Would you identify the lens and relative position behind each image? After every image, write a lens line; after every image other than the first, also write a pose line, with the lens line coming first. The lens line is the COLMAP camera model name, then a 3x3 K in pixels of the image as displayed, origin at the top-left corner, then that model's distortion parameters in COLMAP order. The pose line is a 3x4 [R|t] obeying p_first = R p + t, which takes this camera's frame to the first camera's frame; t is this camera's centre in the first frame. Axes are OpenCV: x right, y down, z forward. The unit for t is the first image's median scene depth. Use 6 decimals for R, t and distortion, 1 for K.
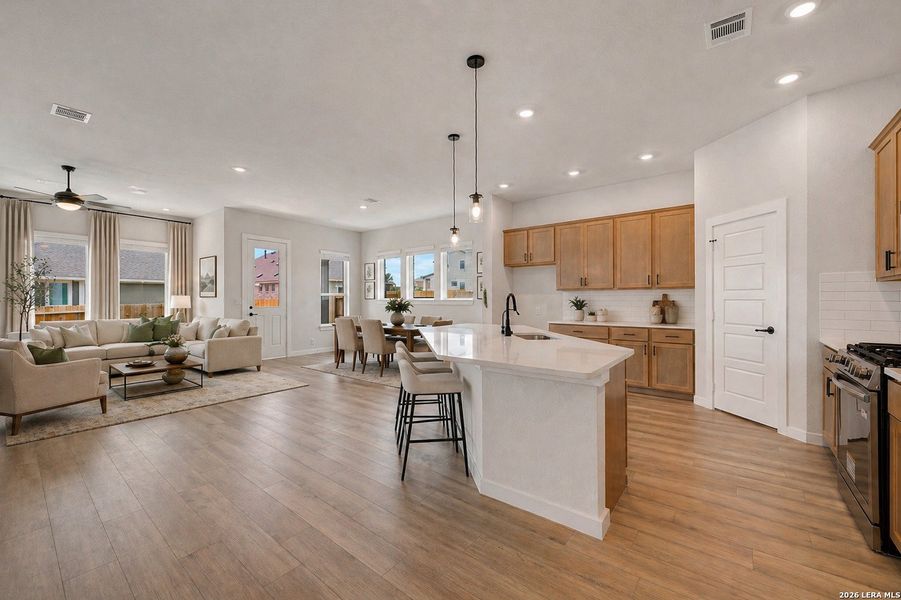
lens RADIAL K [[364.4, 0, 453.0], [0, 364.4, 293.6], [0, 0, 1]] dist [-0.001069, -0.005245]
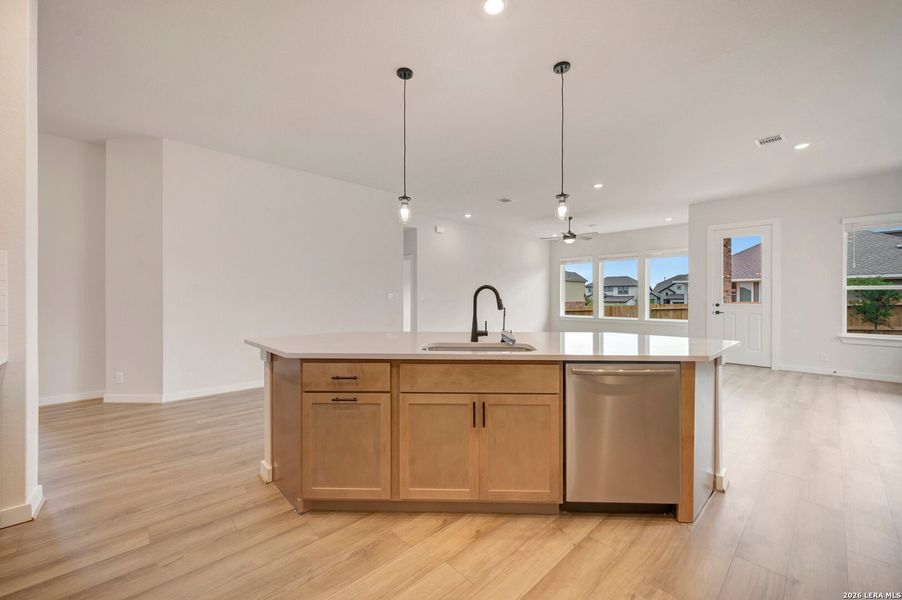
lens RADIAL K [[355.5, 0, 456.8], [0, 355.5, 298.2], [0, 0, 1]] dist [-0.000384, 0.000114]
pose [[-0.154941, 0.006103, -0.987905, 0.447190], [0.021491, 0.999765, 0.002806, 0.004193], [0.987690, -0.020796, -0.155035, 0.482827]]
